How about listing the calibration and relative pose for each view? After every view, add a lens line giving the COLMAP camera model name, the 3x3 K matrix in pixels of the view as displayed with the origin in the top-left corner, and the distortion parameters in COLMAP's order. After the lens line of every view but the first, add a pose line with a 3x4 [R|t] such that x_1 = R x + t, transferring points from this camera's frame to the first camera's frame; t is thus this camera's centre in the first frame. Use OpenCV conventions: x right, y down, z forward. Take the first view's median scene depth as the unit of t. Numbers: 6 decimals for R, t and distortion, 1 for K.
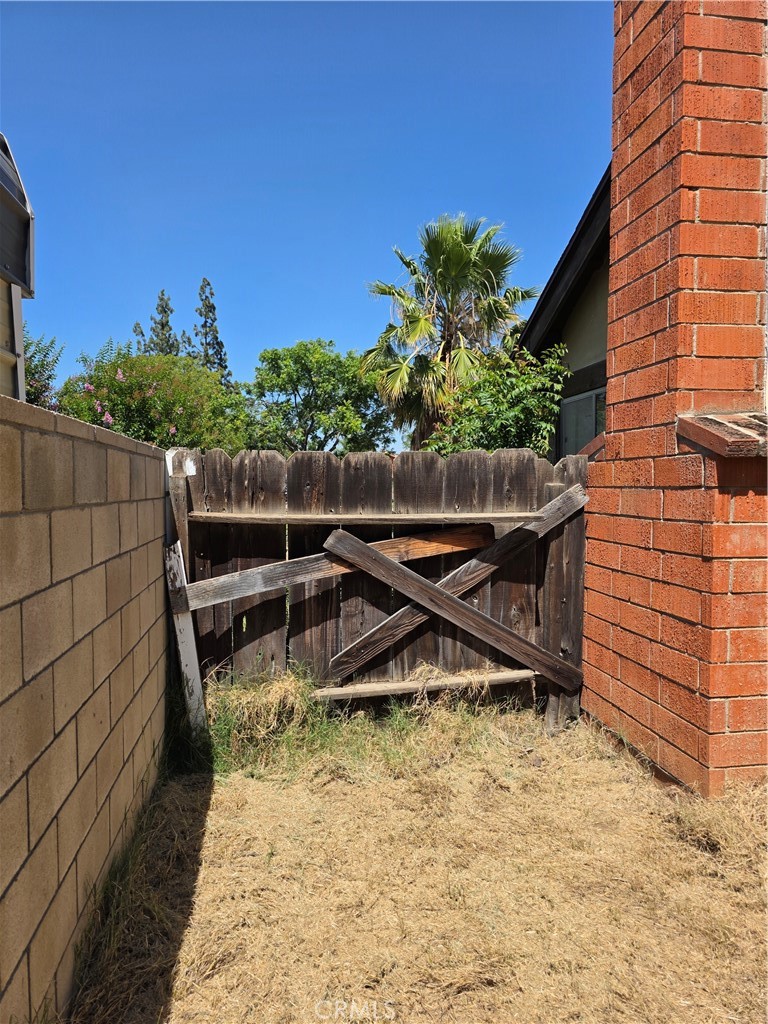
lens RADIAL K [[681.9, 0, 384.0], [0, 681.9, 512.0], [0, 0, 1]] dist [0.071665, -0.070598]
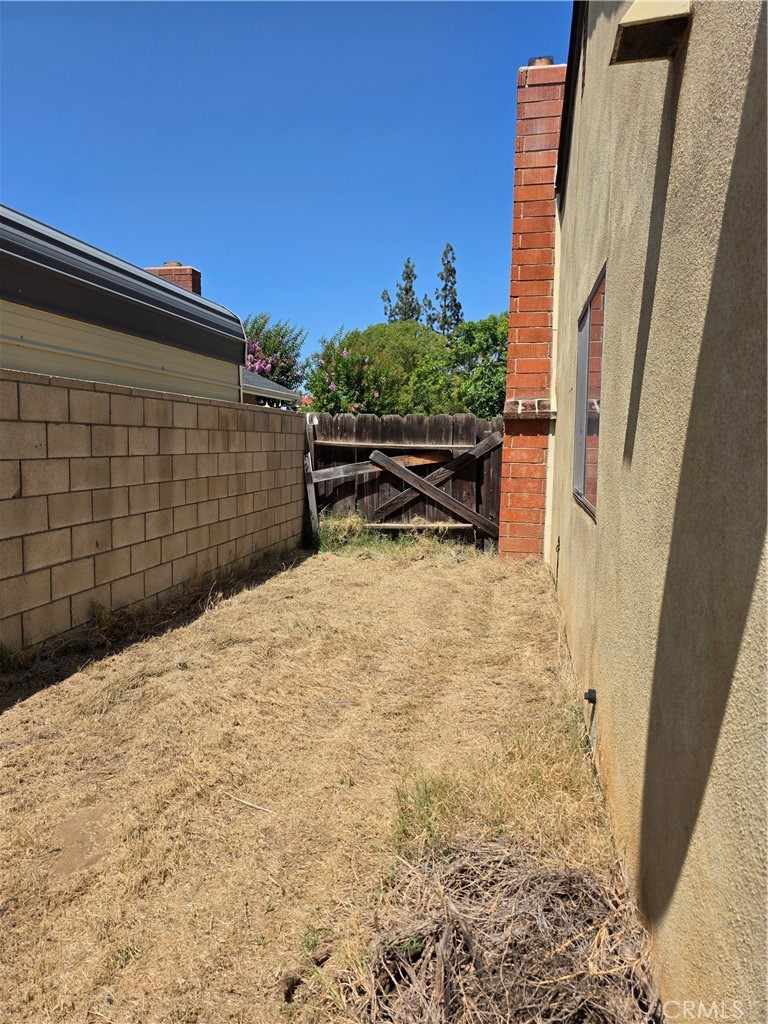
lens RADIAL K [[681.9, 0, 384.0], [0, 681.9, 512.0], [0, 0, 1]] dist [0.071665, -0.070598]
pose [[0.939368, 0.058183, -0.337937, 0.687632], [-0.036940, 0.996935, 0.068961, 0.069224], [0.340914, -0.052297, 0.938639, -1.031028]]
